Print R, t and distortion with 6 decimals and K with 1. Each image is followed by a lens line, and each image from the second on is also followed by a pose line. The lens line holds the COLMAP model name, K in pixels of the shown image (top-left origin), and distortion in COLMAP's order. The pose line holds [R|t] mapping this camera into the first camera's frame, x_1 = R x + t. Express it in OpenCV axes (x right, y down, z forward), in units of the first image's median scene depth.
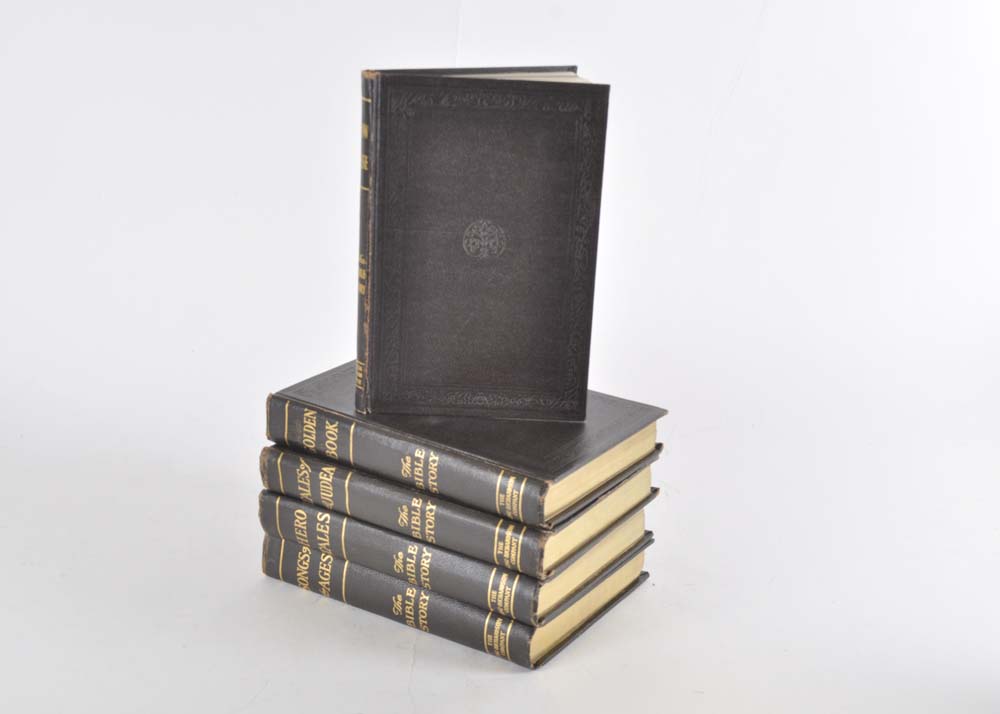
lens RADIAL K [[1515.8, 0, 500.2], [0, 1515.8, 357.1], [0, 0, 1]] dist [0.003036, 0.000000]
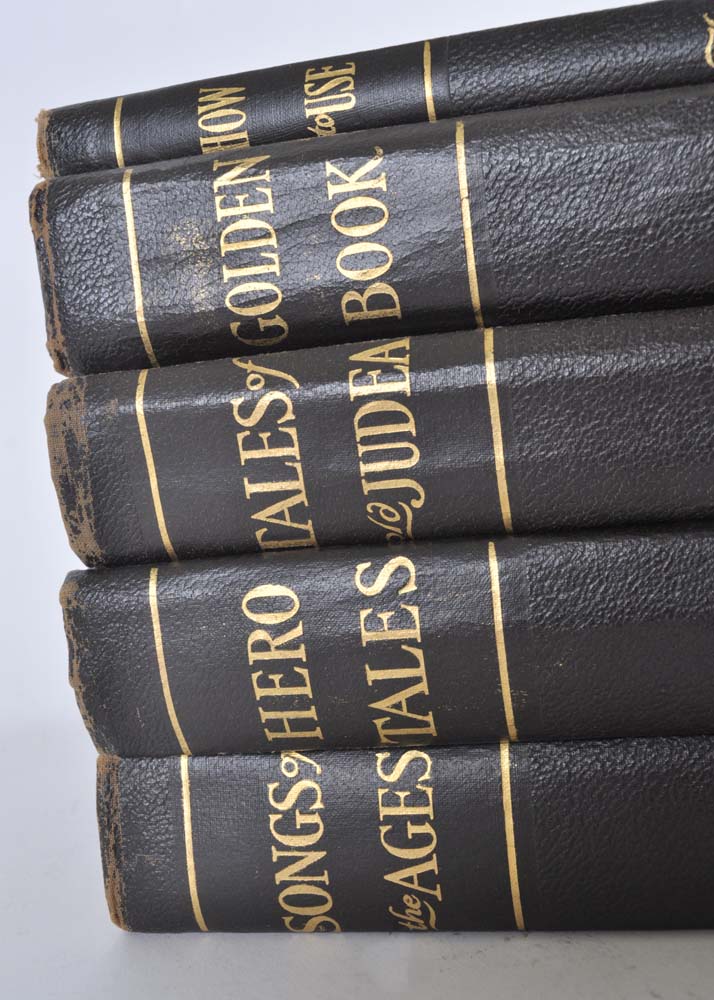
lens RADIAL K [[1266.7, 0, 369.3], [0, 1266.7, 479.8], [0, 0, 1]] dist [-0.061534, 0.000000]
pose [[0.934789, -0.176862, 0.308041, -0.176819], [0.244634, 0.949327, -0.197315, 0.129776], [-0.257534, 0.259805, 0.930687, 0.812548]]
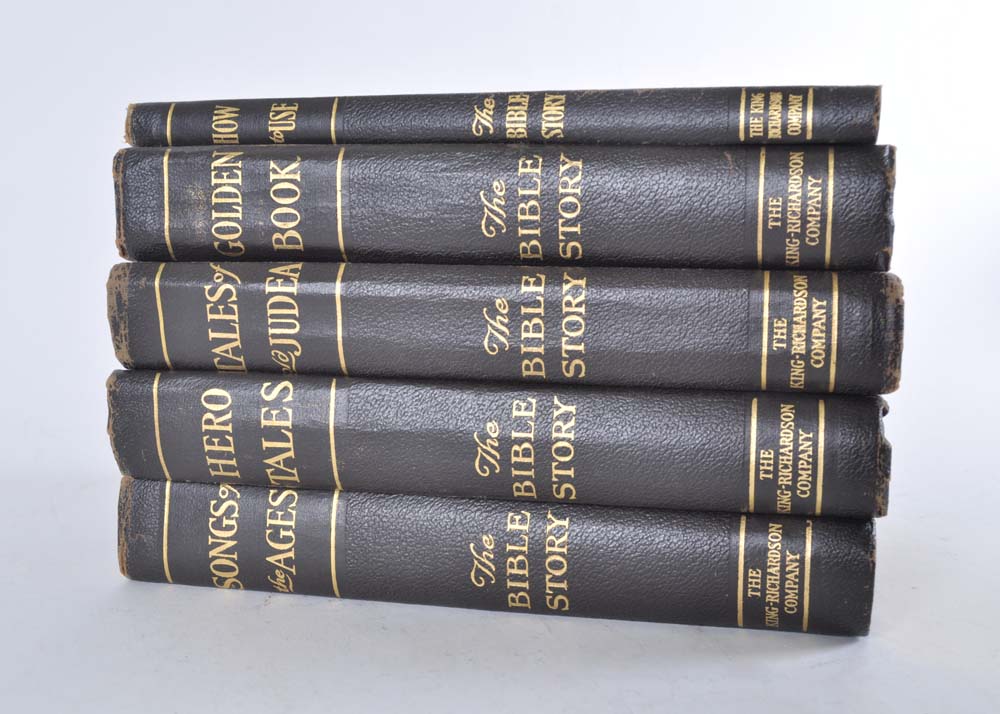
lens RADIAL K [[1167.1, 0, 497.8], [0, 1167.1, 360.4], [0, 0, 1]] dist [-0.071133, 0.000000]
pose [[0.953914, -0.078160, 0.289722, -0.151839], [0.133484, 0.975225, -0.176406, 0.164121], [-0.268756, 0.206950, 0.940714, 0.668627]]
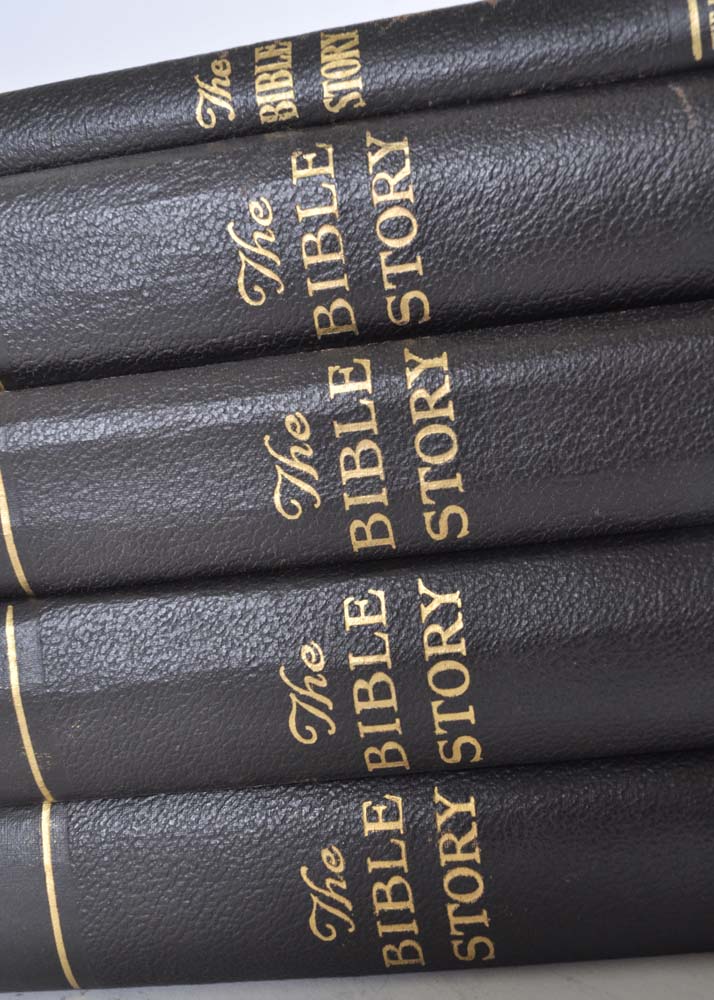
lens RADIAL K [[1346.5, 0, 359.6], [0, 1346.5, 506.5], [0, 0, 1]] dist [-0.085951, 0.000000]
pose [[0.907826, -0.206336, 0.365072, -0.124140], [0.285777, 0.941525, -0.178501, 0.142864], [-0.306893, 0.266377, 0.913707, 0.782120]]
